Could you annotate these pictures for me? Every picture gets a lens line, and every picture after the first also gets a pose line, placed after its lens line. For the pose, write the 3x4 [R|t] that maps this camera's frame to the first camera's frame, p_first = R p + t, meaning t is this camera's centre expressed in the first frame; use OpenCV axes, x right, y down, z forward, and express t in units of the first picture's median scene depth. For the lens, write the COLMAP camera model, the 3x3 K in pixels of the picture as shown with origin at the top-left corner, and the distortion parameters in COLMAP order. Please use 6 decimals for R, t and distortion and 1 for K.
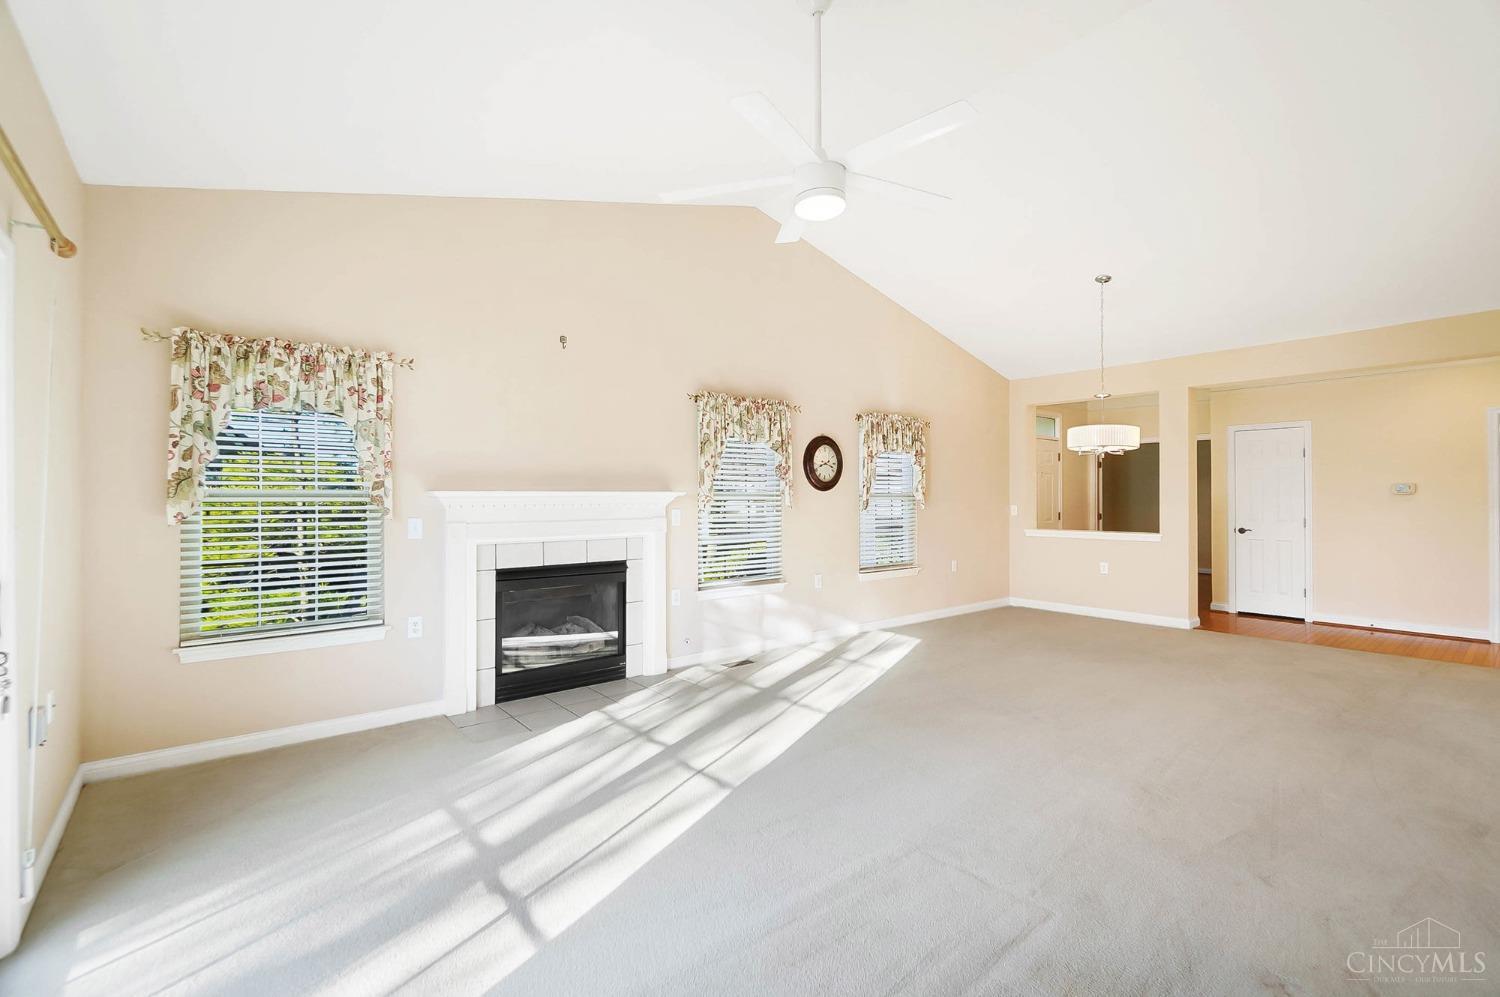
lens RADIAL K [[654.3, 0, 745.1], [0, 654.3, 493.5], [0, 0, 1]] dist [0.000784, -0.003961]
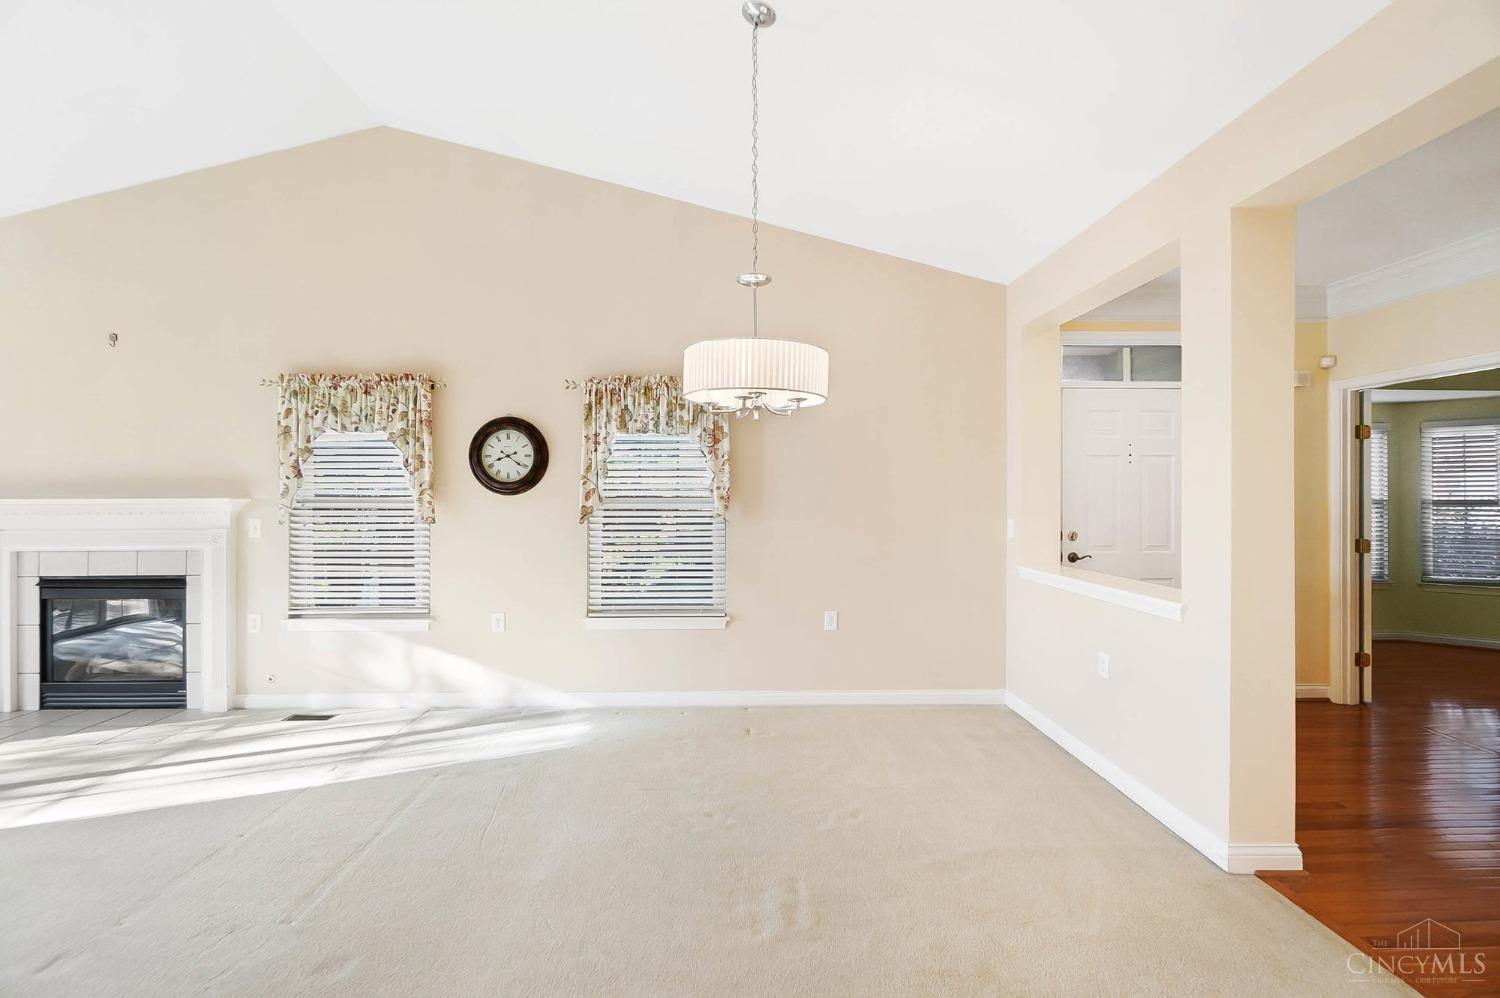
lens RADIAL K [[654.3, 0, 736.1], [0, 654.3, 494.3], [0, 0, 1]] dist [0.000784, -0.003961]
pose [[0.793128, -0.008344, -0.608998, 0.801787], [0.003818, 0.999955, -0.008728, 0.002518], [0.609044, 0.004597, 0.793123, 0.636347]]
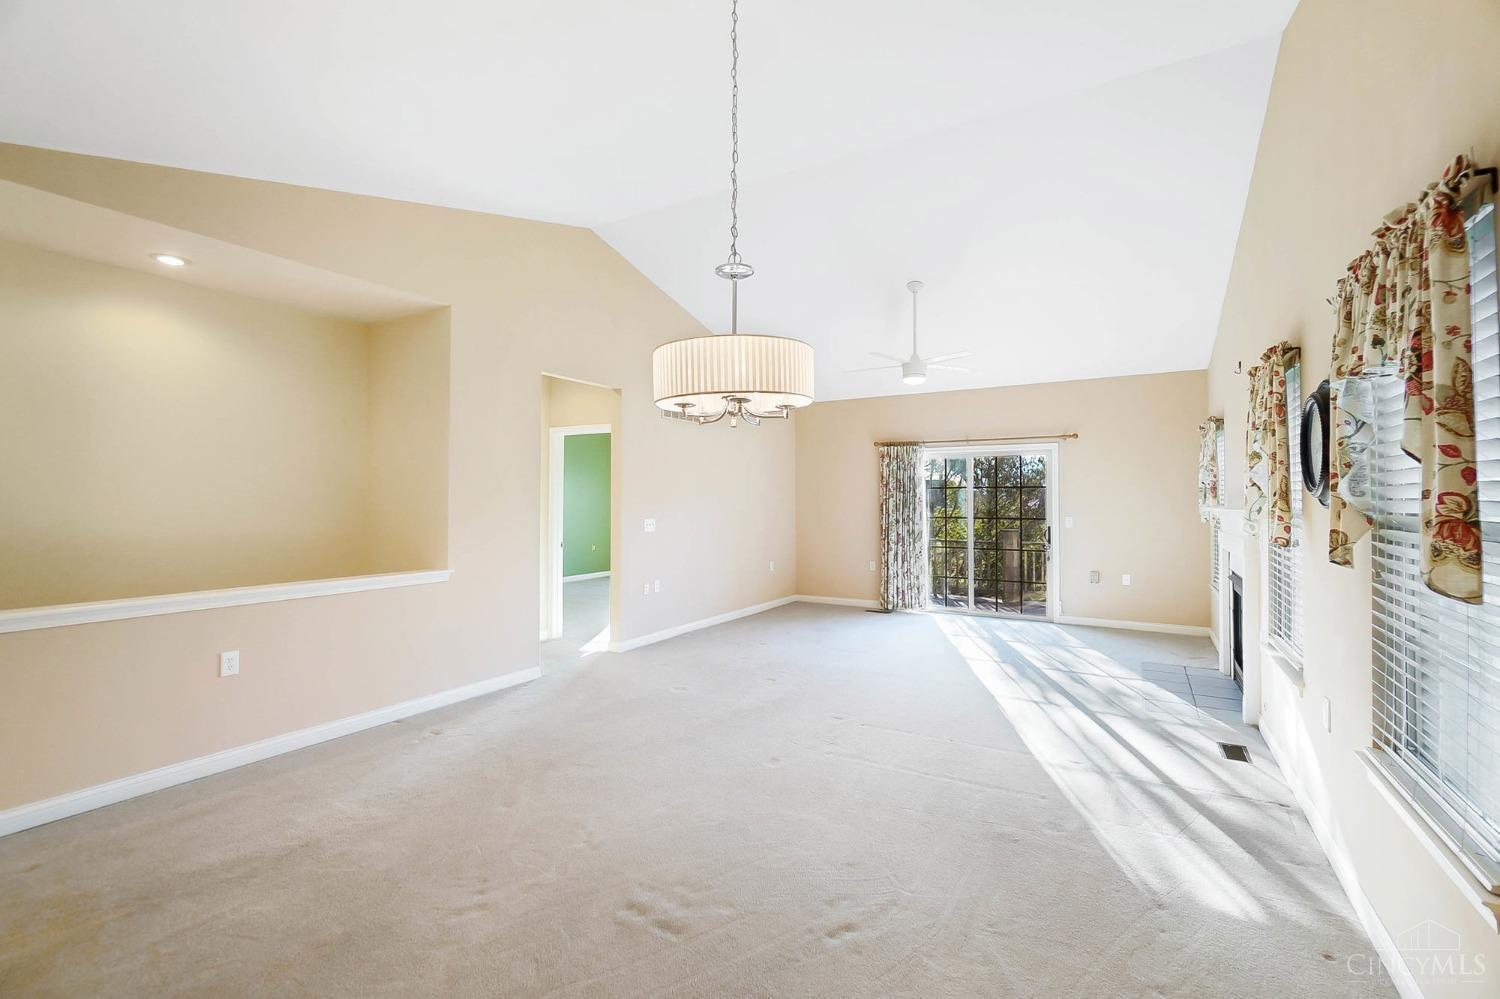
lens RADIAL K [[654.3, 0, 738.5], [0, 654.3, 490.8], [0, 0, 1]] dist [0.000784, -0.003961]
pose [[-0.940960, -0.009040, -0.338396, 0.676149], [-0.004233, 0.999879, -0.014941, -0.008368], [0.338490, -0.012626, -0.940885, 1.370847]]
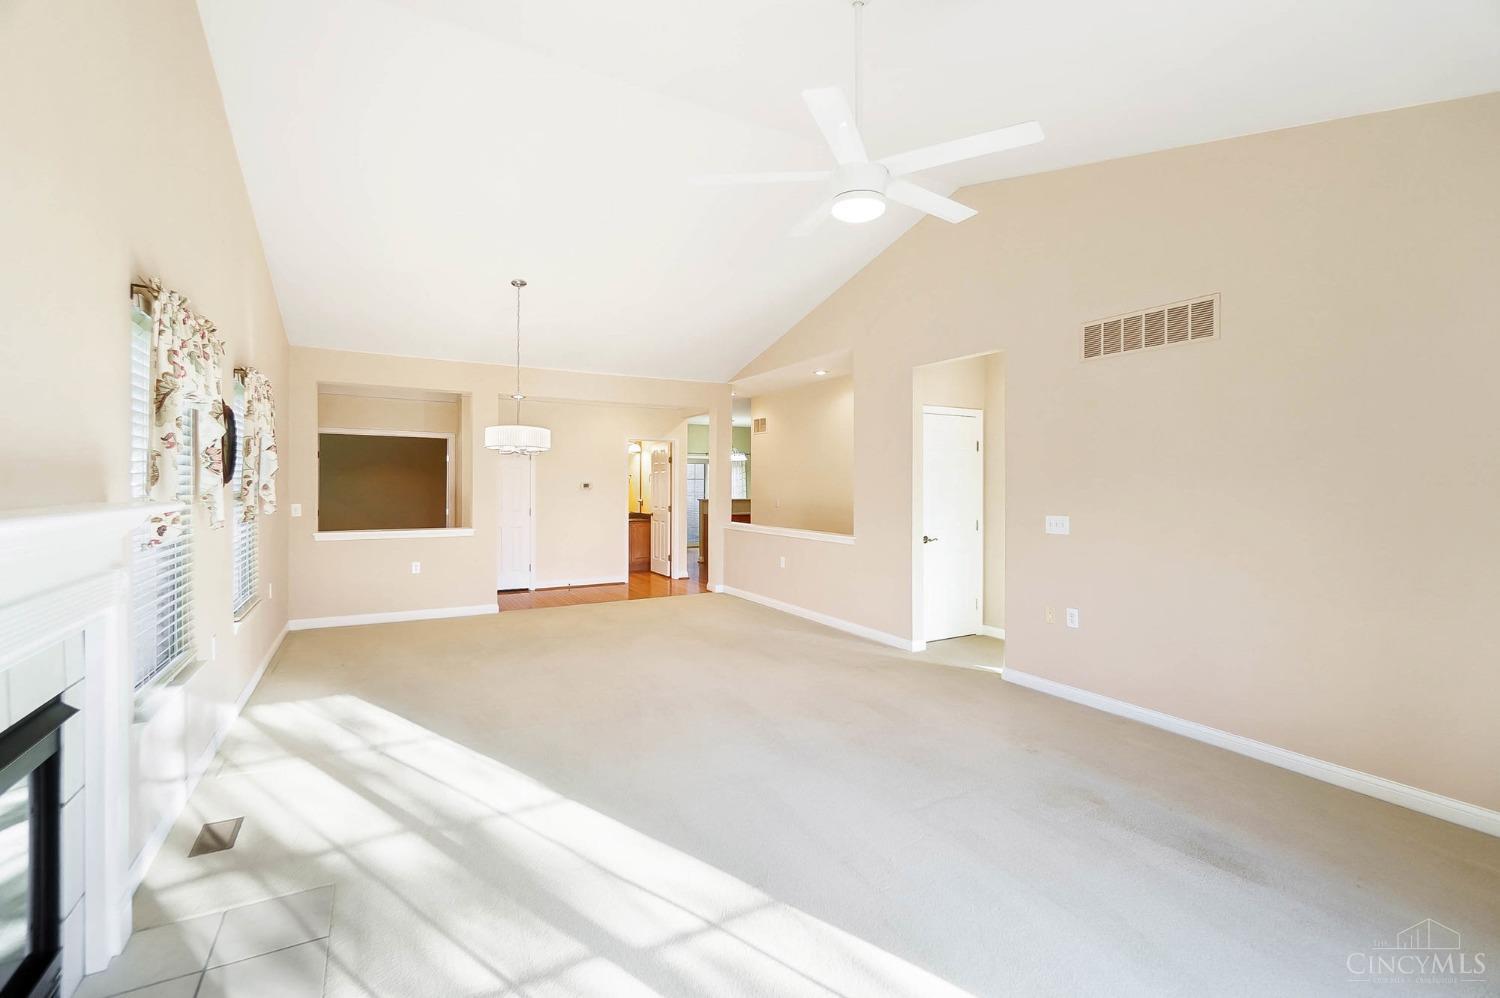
lens RADIAL K [[654.3, 0, 748.1], [0, 654.3, 487.5], [0, 0, 1]] dist [0.000784, -0.003961]
pose [[0.172514, -0.006963, 0.984982, -0.400275], [-0.001232, 0.999973, 0.007285, -0.014522], [-0.985006, -0.002471, 0.172501, 0.474051]]
